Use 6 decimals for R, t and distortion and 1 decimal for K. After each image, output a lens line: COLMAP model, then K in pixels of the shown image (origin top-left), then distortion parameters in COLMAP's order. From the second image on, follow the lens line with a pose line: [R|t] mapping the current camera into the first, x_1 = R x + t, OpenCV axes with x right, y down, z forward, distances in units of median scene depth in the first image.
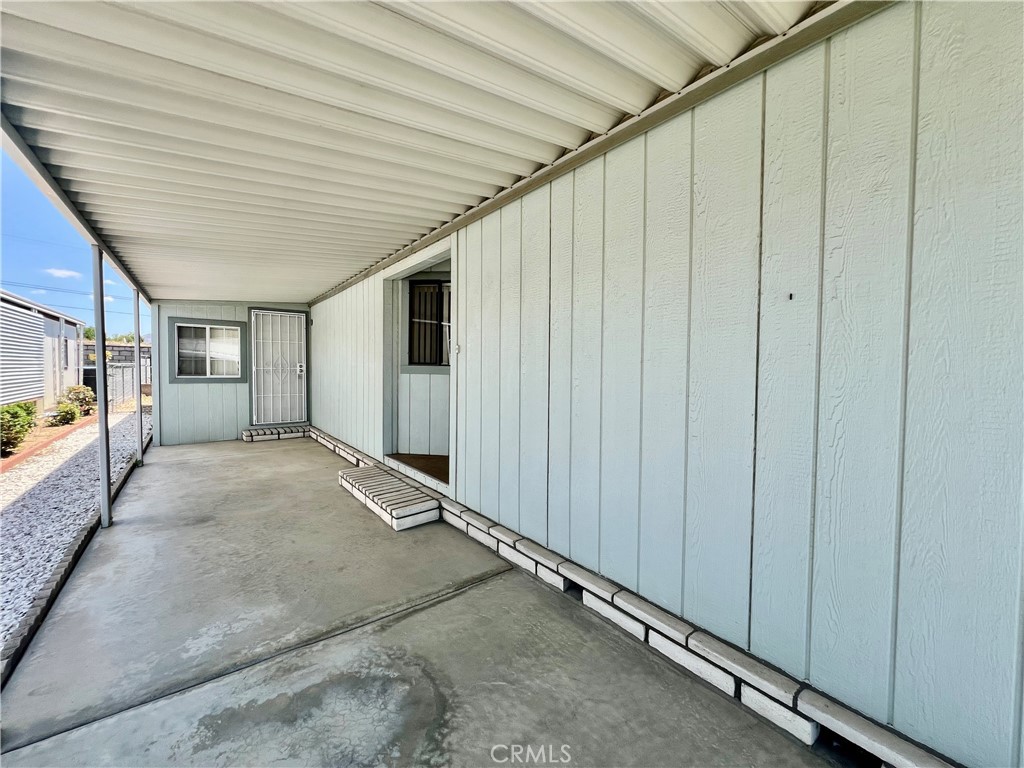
lens RADIAL K [[411.3, 0, 510.9], [0, 411.3, 383.5], [0, 0, 1]] dist [-0.000392, 0.000886]
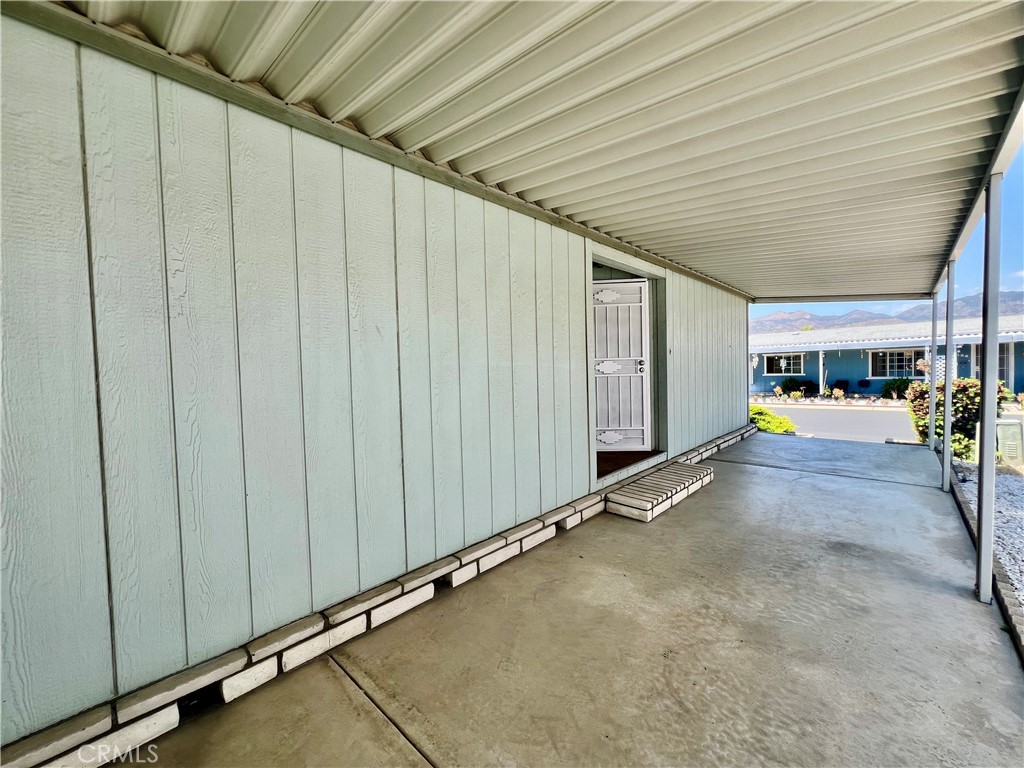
lens RADIAL K [[318.8, 0, 511.1], [0, 318.8, 383.6], [0, 0, 1]] dist [-0.014487, 0.000101]
pose [[-0.027009, -0.061354, 0.997751, -1.110557], [0.071504, 0.995439, 0.063148, -0.100722], [-0.997075, 0.073048, -0.022499, 1.367667]]
